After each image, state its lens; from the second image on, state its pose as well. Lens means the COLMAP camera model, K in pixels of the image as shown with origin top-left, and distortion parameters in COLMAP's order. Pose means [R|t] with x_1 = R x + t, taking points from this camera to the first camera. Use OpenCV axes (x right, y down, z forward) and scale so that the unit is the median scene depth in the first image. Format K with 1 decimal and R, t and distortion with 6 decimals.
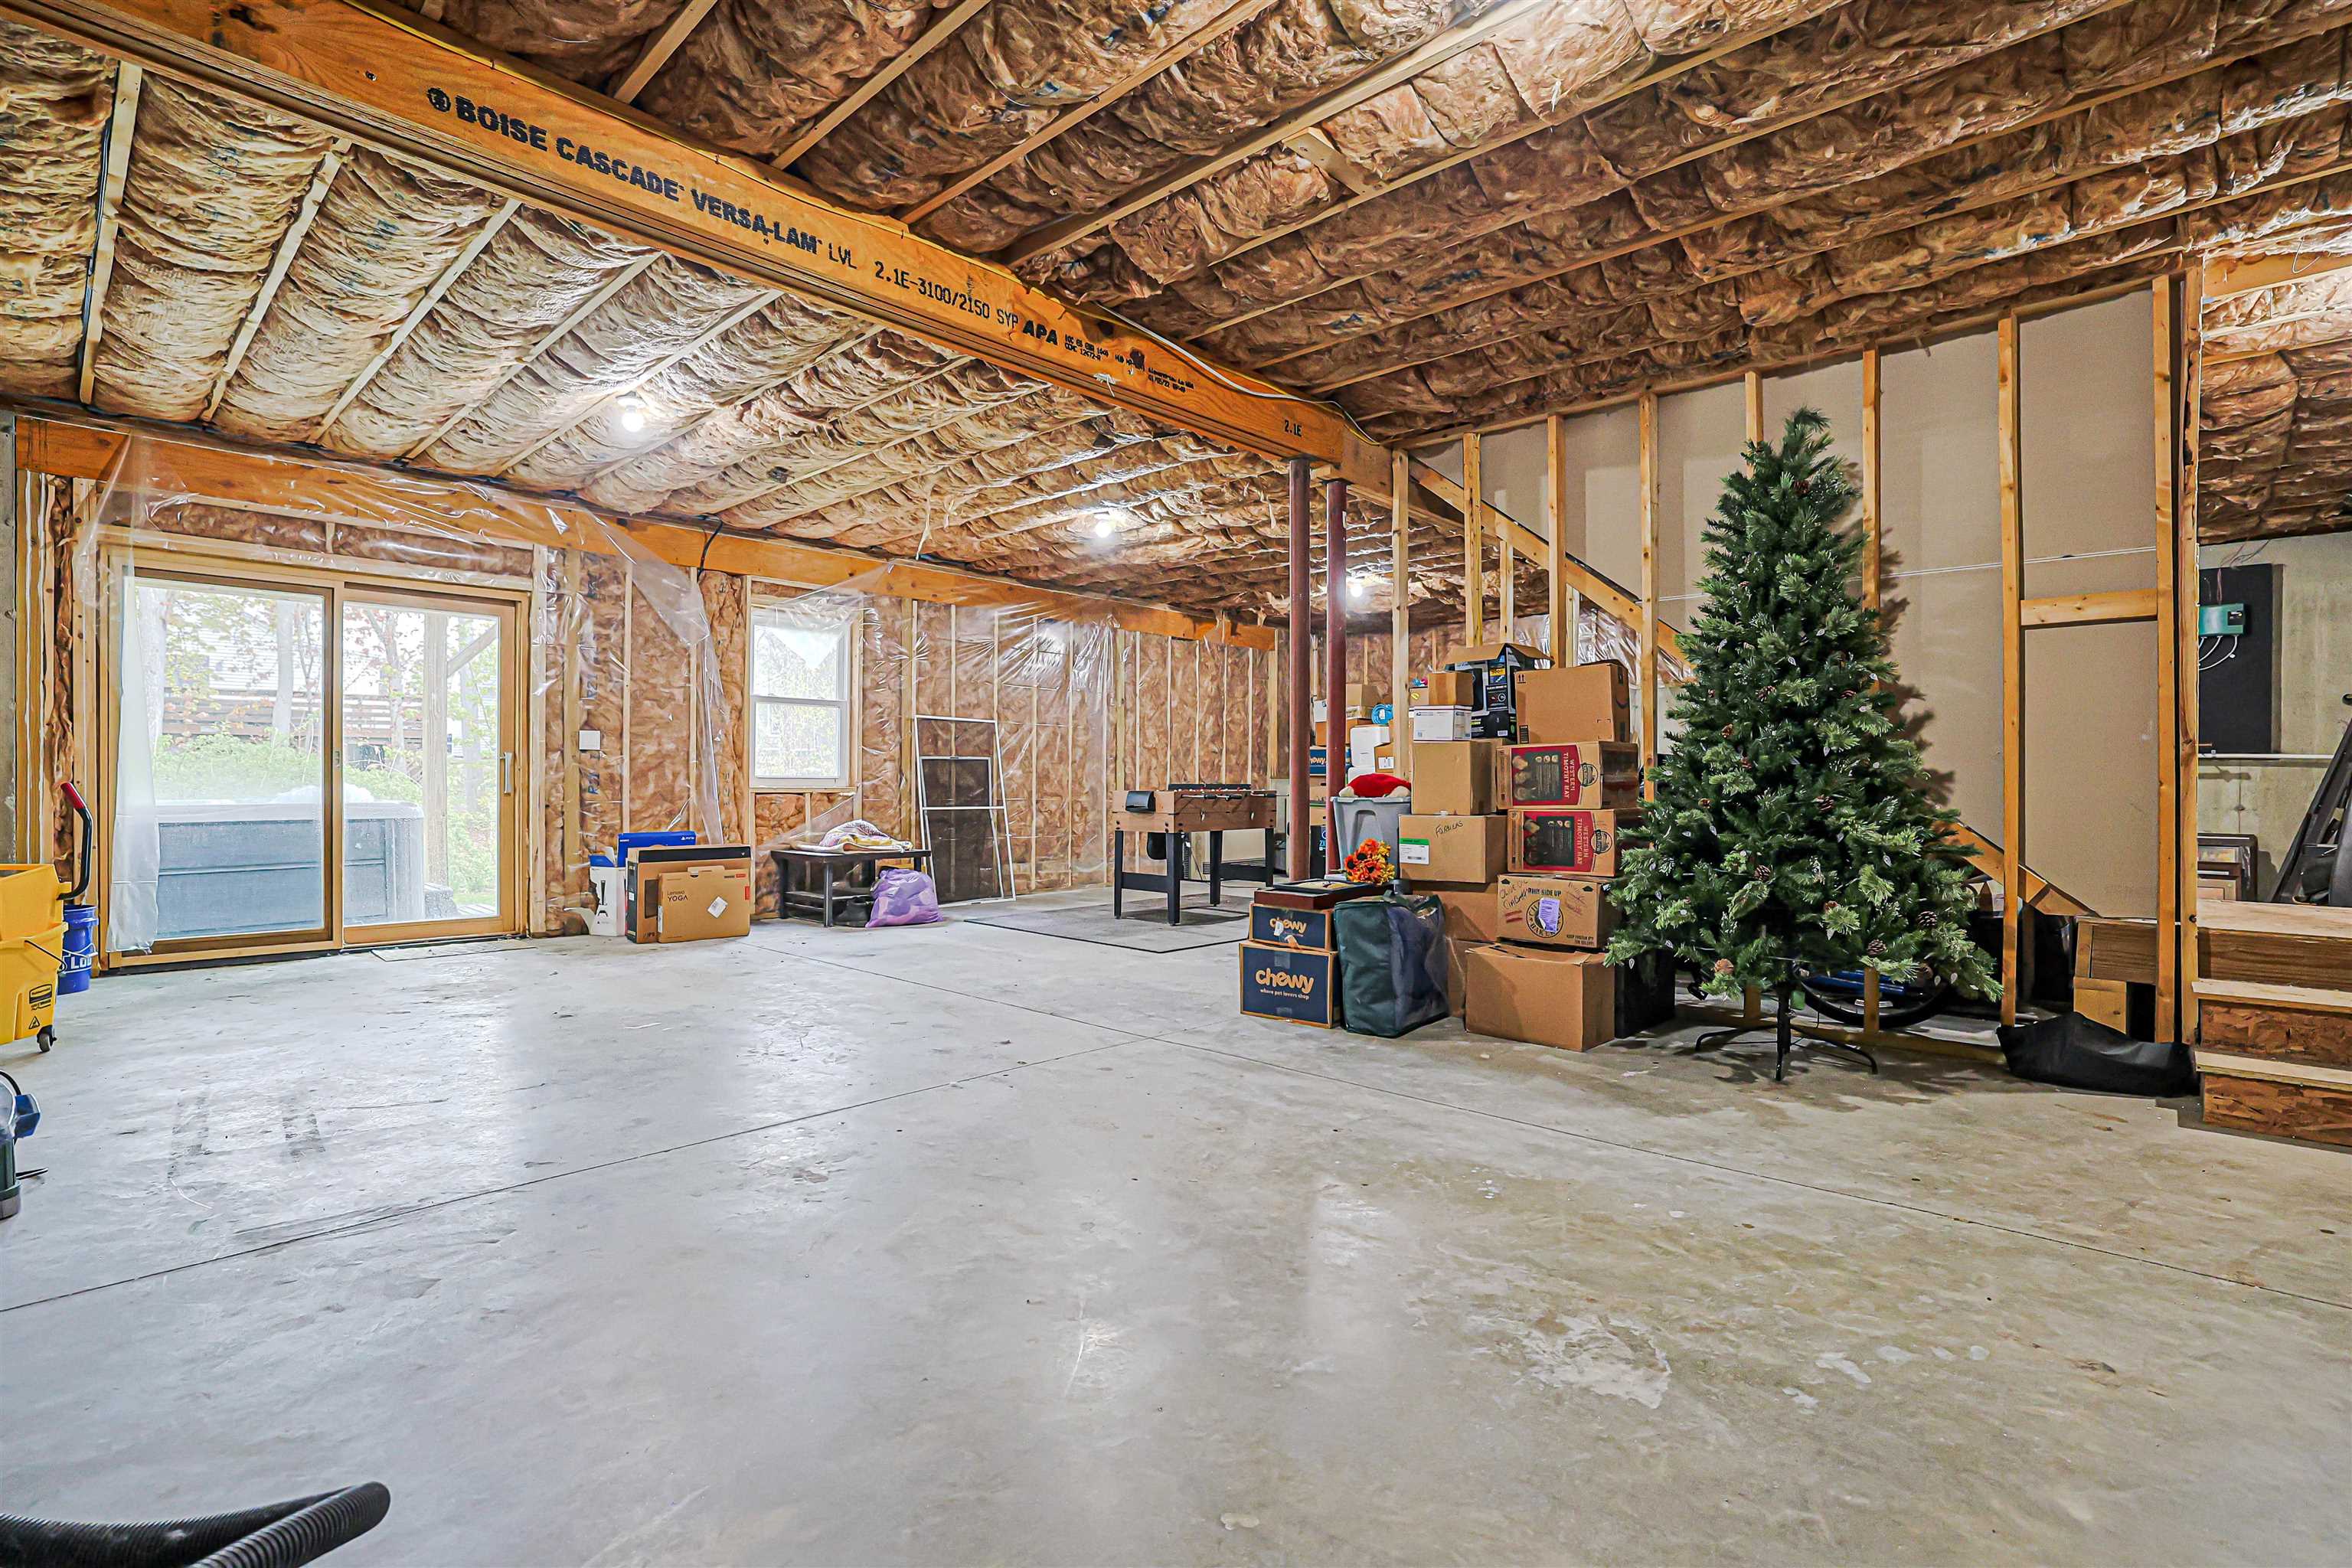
lens RADIAL K [[1086.4, 0, 1173.5], [0, 1086.4, 777.8], [0, 0, 1]] dist [-0.031761, 0.004454]
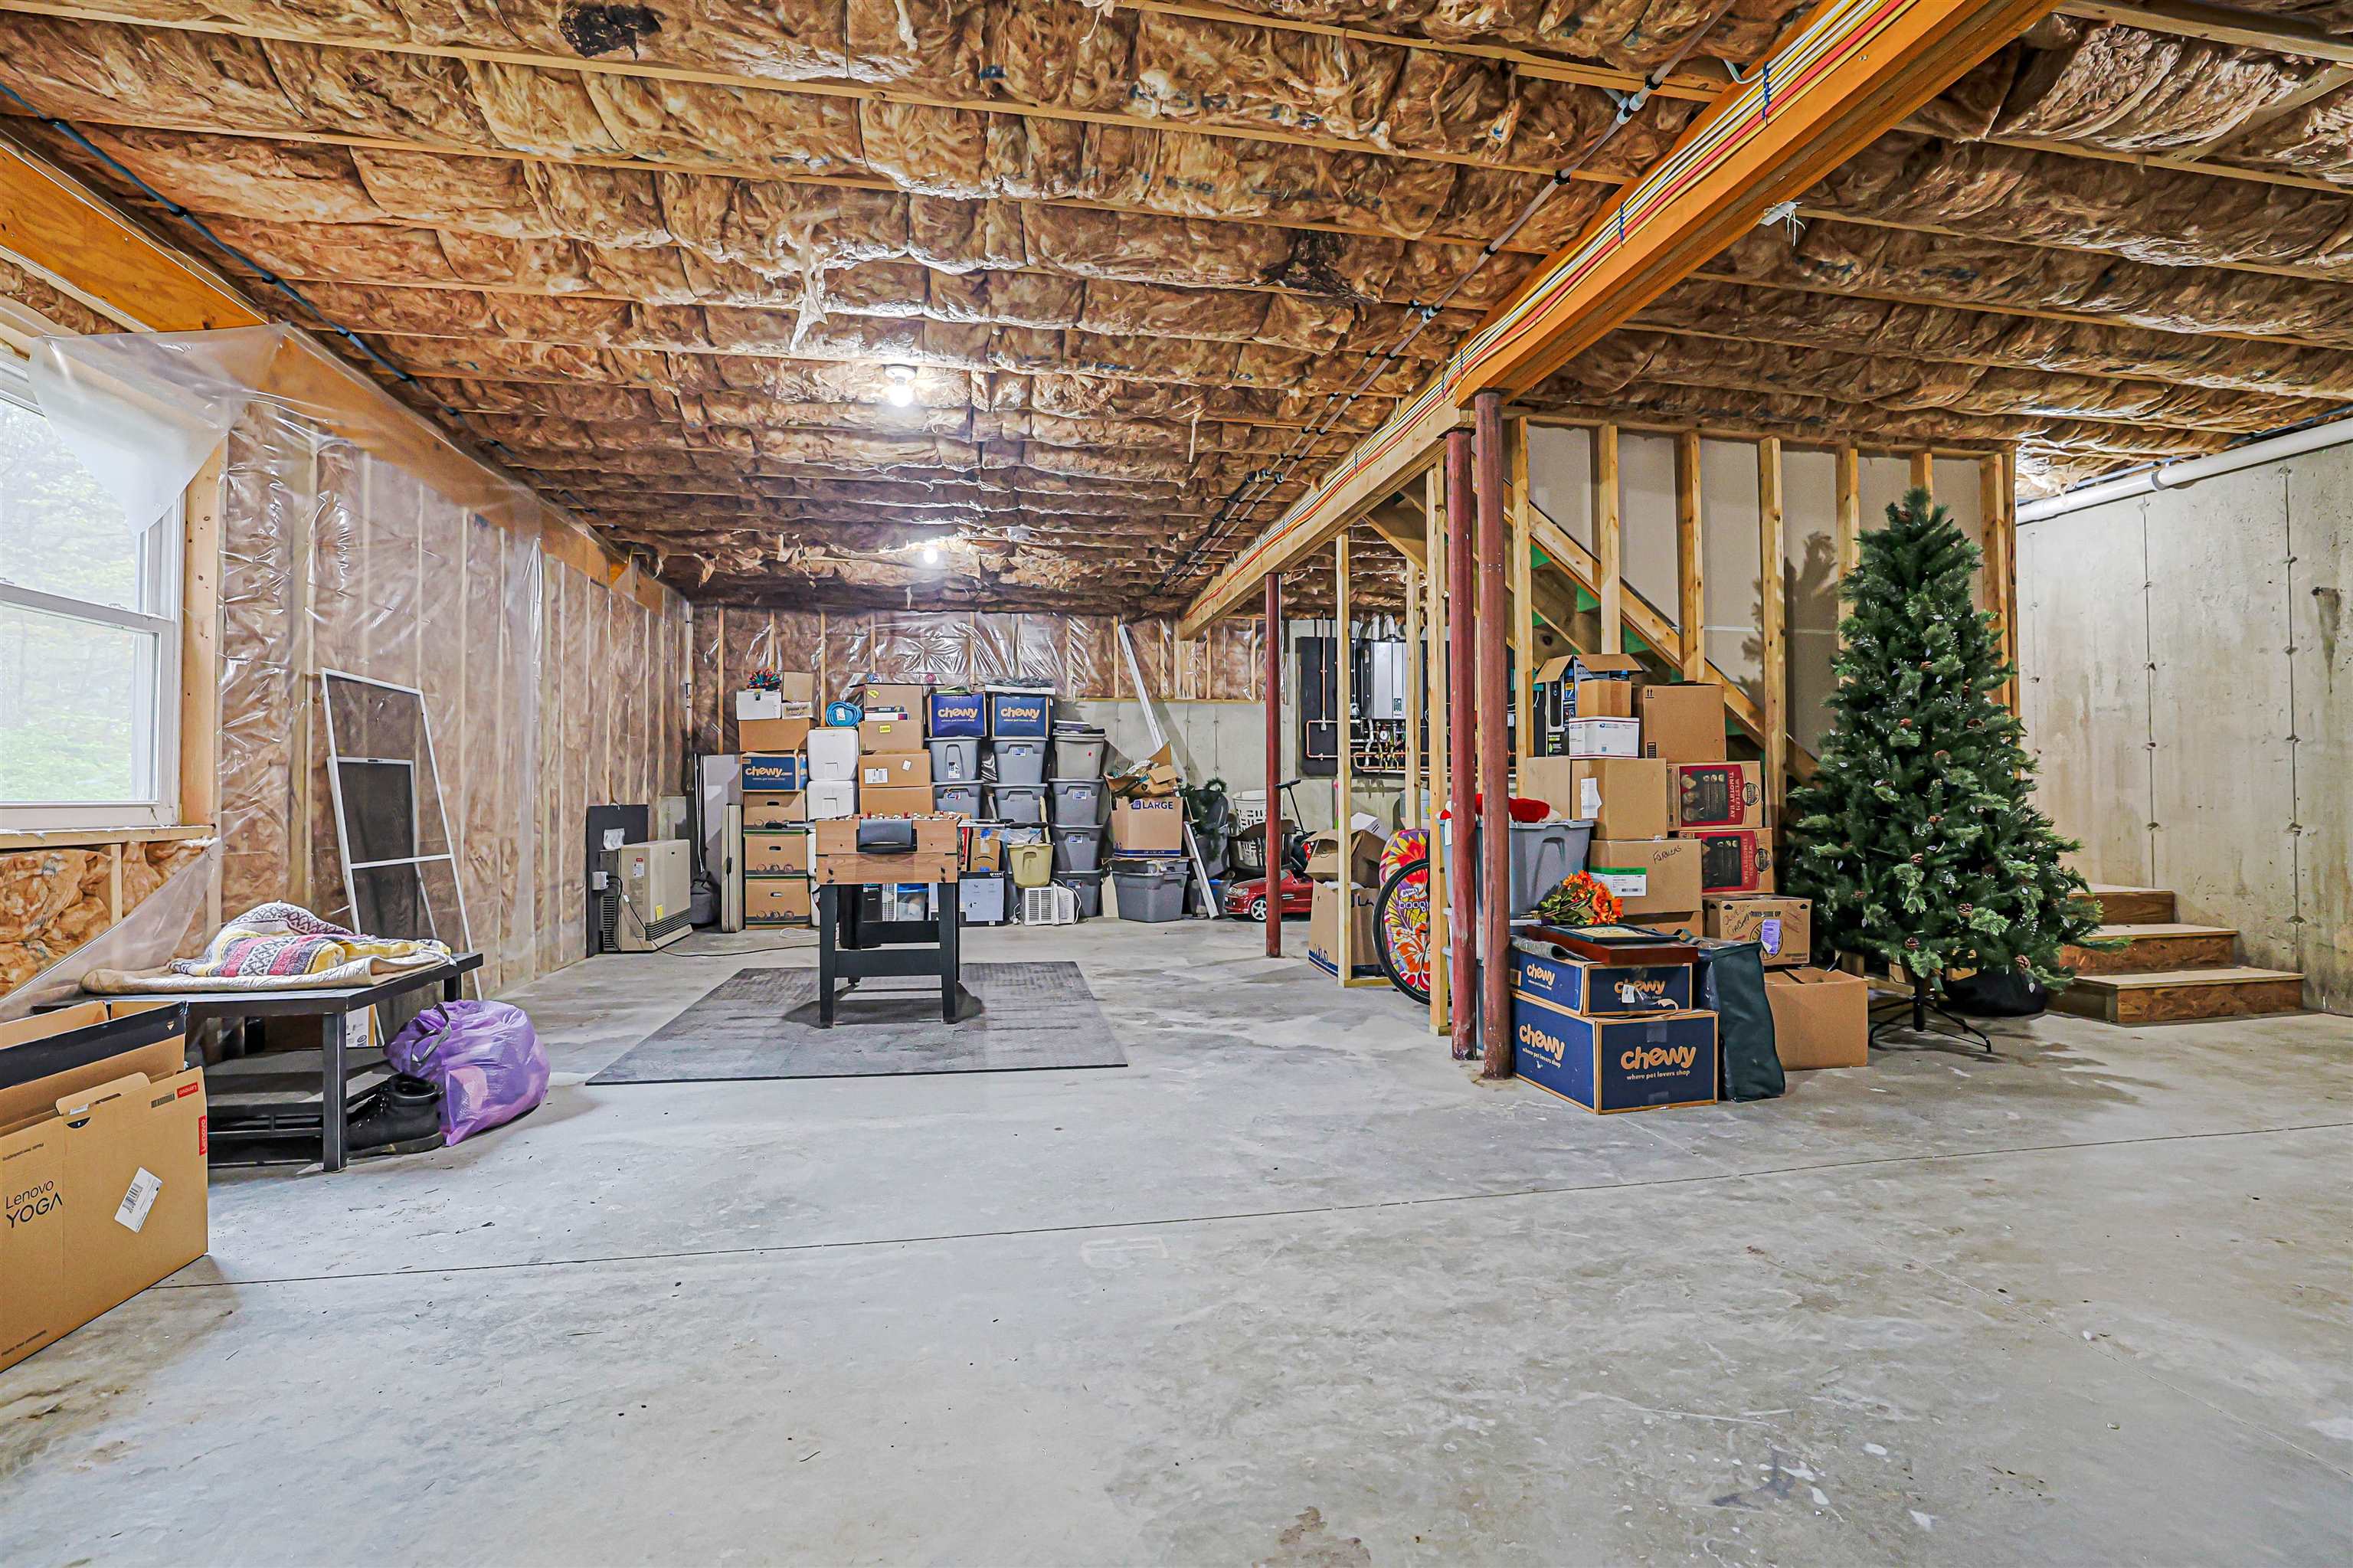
lens RADIAL K [[1086.9, 0, 1175.3], [0, 1086.9, 791.1], [0, 0, 1]] dist [-0.031761, 0.004454]
pose [[0.594139, -0.003209, 0.804356, -0.720616], [0.002401, 0.999995, 0.002216, -0.008983], [-0.804359, 0.000614, 0.594144, 0.801533]]
